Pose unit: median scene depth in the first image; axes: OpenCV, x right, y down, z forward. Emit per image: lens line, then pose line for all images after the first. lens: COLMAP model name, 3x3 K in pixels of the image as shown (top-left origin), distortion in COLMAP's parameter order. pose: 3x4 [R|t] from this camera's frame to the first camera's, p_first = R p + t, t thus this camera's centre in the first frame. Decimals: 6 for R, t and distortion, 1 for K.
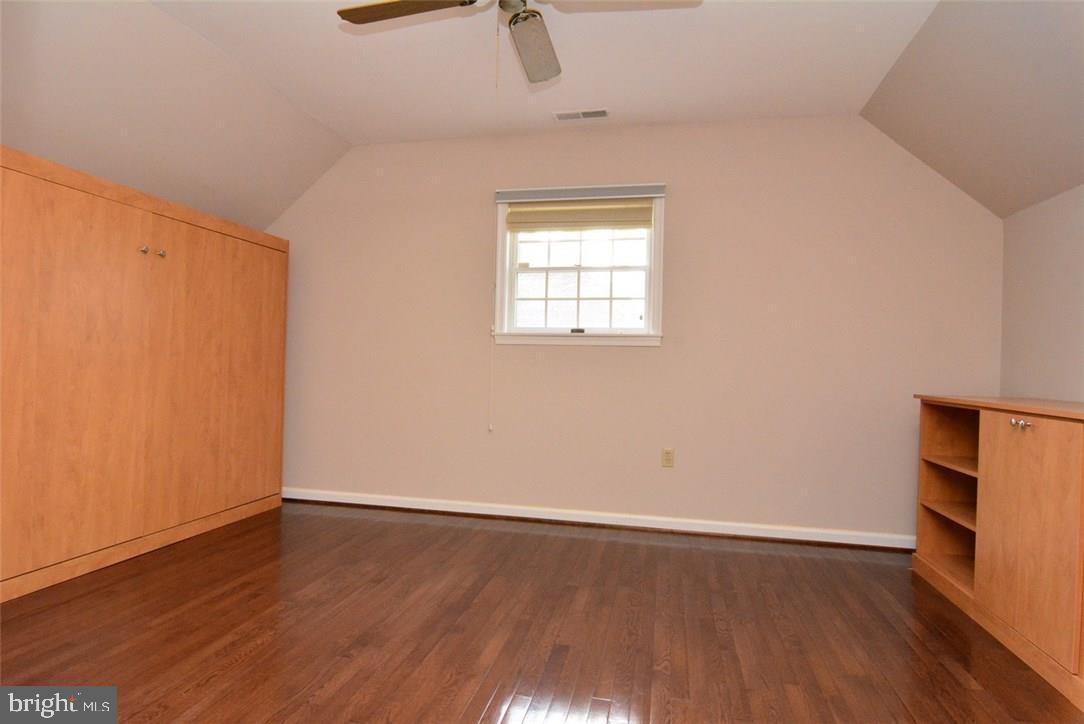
lens RADIAL K [[589.3, 0, 540.6], [0, 589.3, 357.1], [0, 0, 1]] dist [-0.000800, -0.001437]
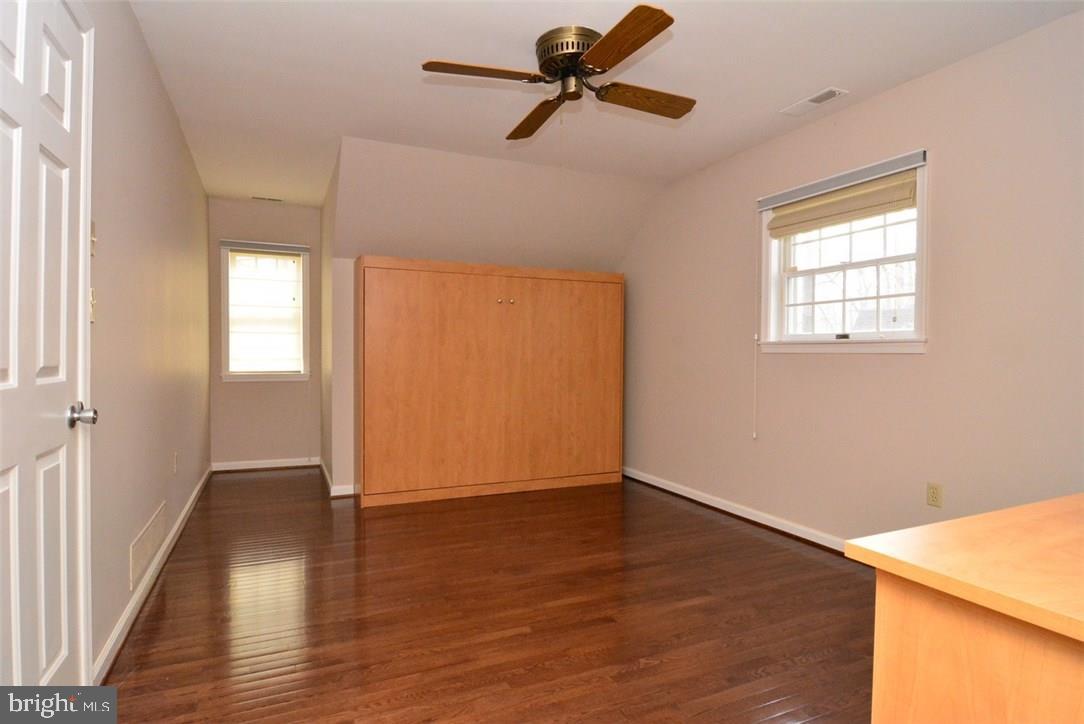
lens RADIAL K [[589.3, 0, 540.6], [0, 589.3, 357.1], [0, 0, 1]] dist [-0.000800, -0.001437]
pose [[0.600653, -0.012241, -0.799416, 0.501859], [0.018960, 0.999820, -0.001063, -0.021215], [0.799285, -0.014519, 0.600776, 0.100759]]
